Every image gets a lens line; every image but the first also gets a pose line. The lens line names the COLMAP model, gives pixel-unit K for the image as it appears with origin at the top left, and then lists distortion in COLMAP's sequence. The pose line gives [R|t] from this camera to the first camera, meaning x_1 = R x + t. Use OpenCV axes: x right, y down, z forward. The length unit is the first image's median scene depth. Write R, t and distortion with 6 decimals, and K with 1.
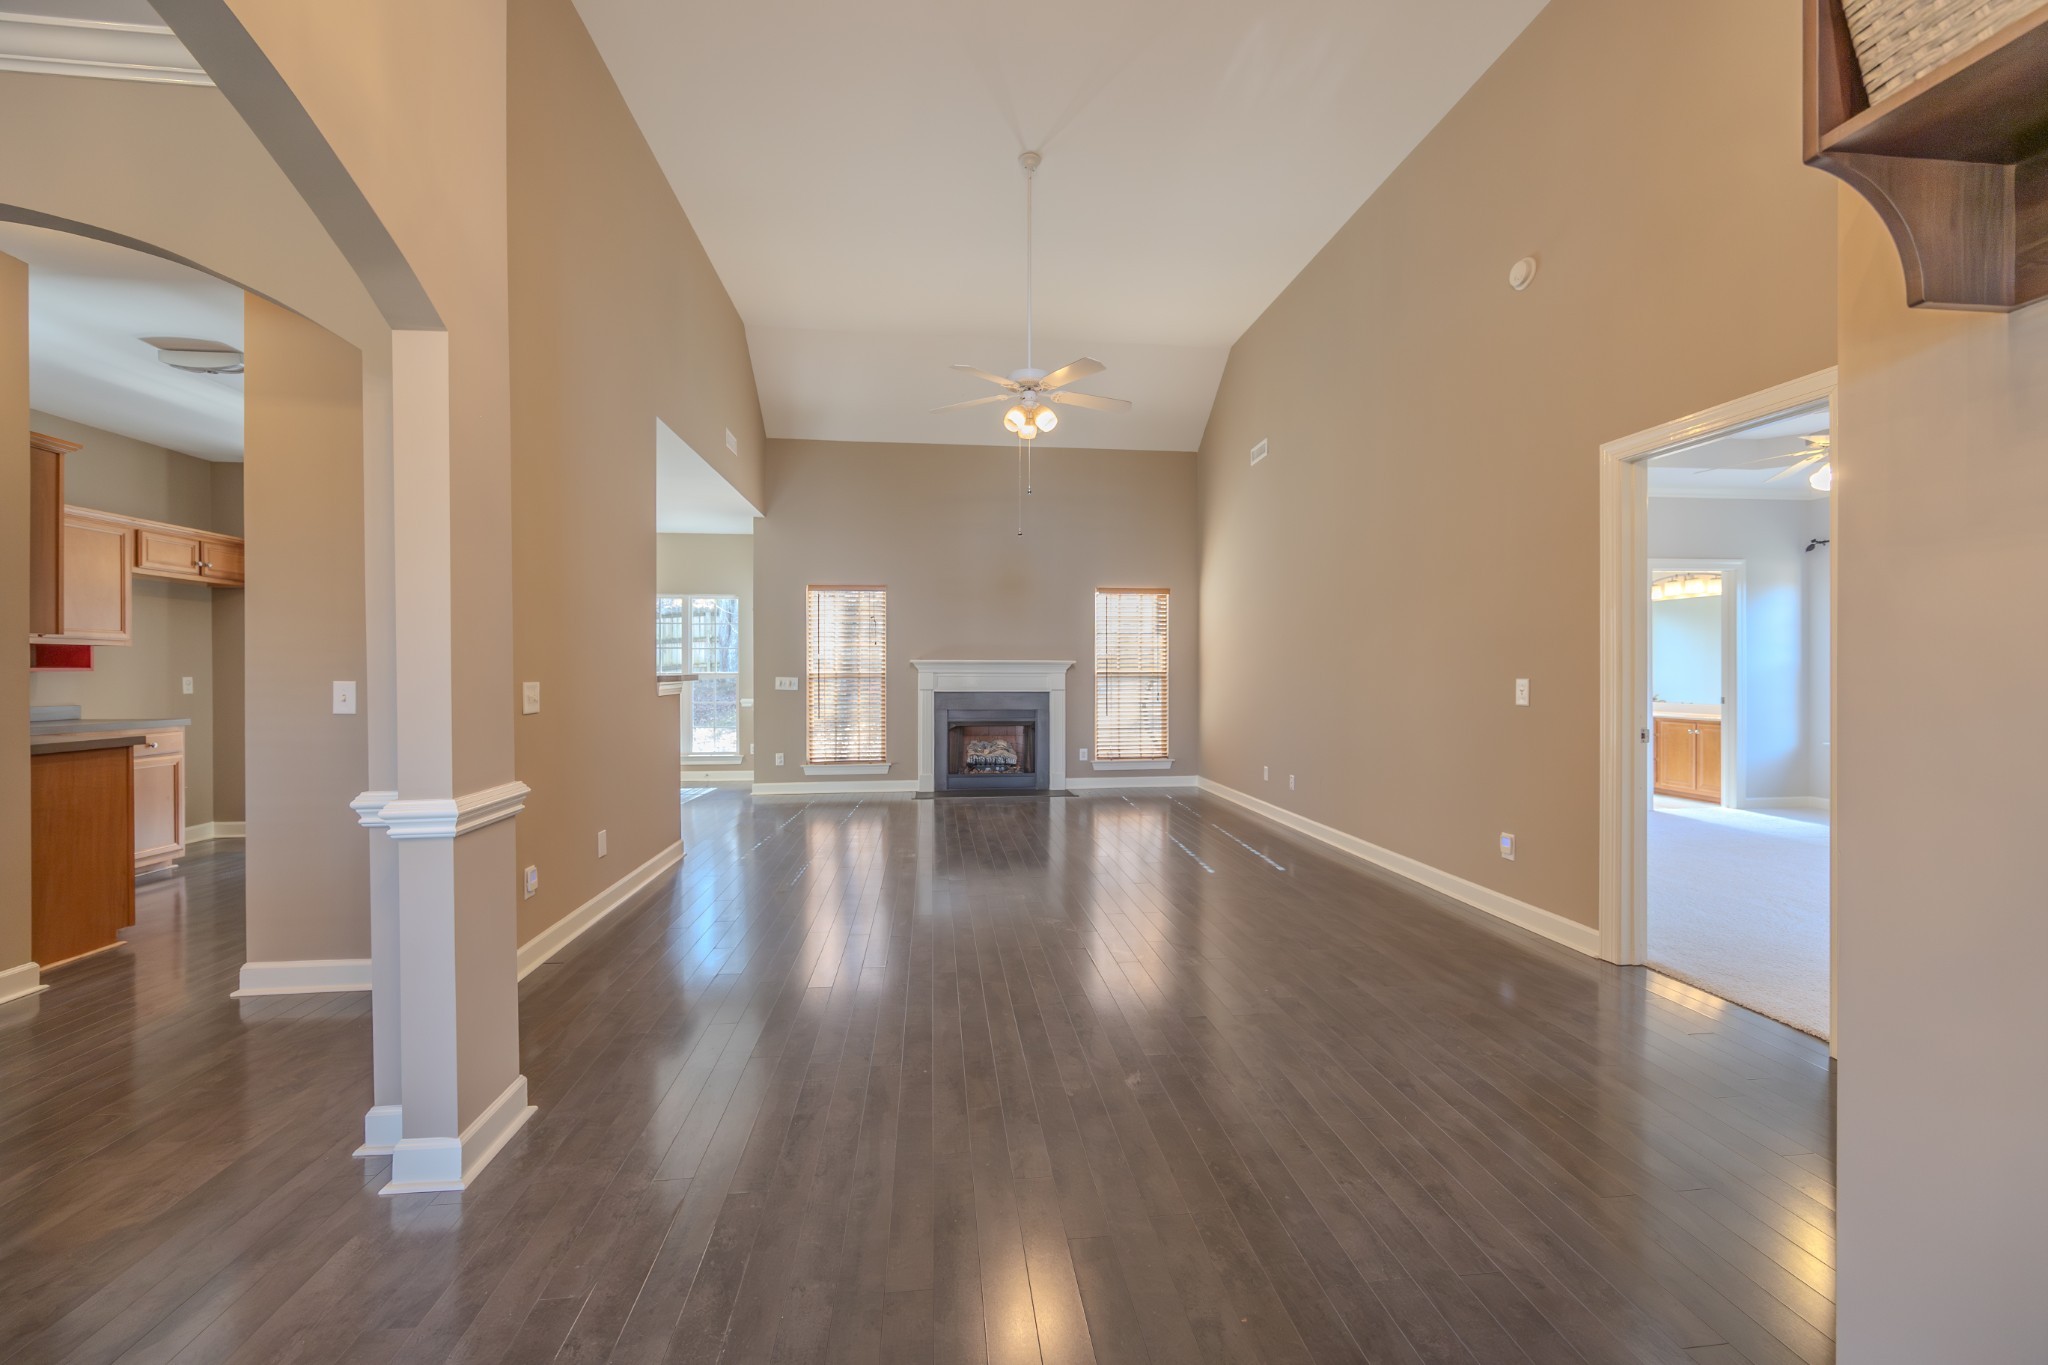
lens RADIAL K [[808.6, 0, 1010.6], [0, 808.6, 673.4], [0, 0, 1]] dist [-0.001062, 0.000339]
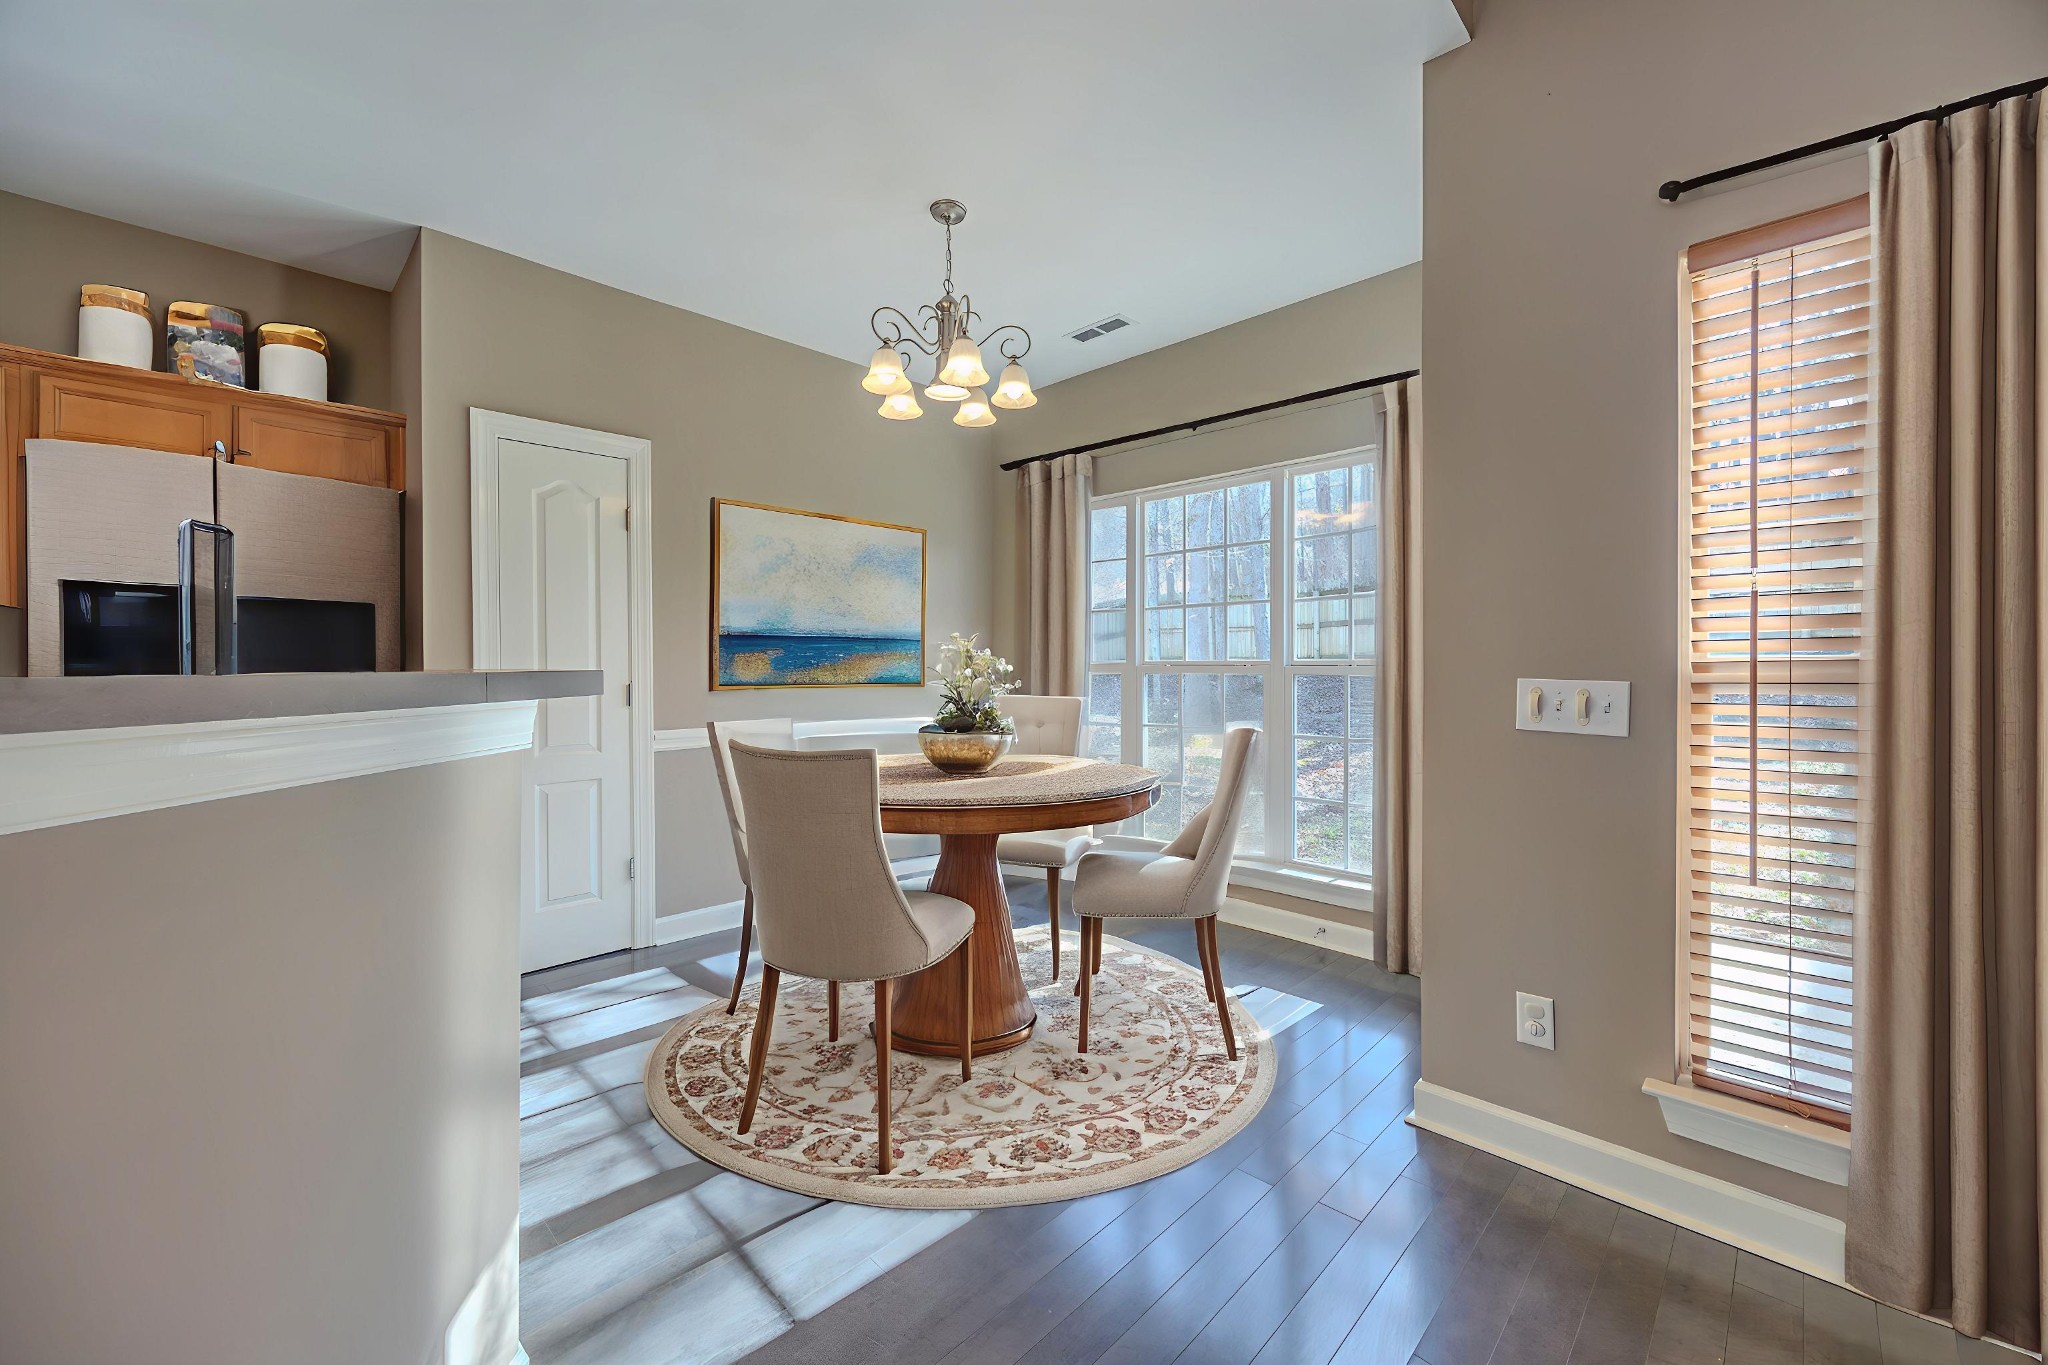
lens RADIAL K [[808.6, 0, 1024.7], [0, 808.6, 664.3], [0, 0, 1]] dist [-0.001062, 0.000339]
pose [[0.650117, 0.004204, -0.759823, -0.202682], [0.000337, 0.999983, 0.005821, -0.000680], [0.759834, -0.004041, 0.650104, 0.730886]]
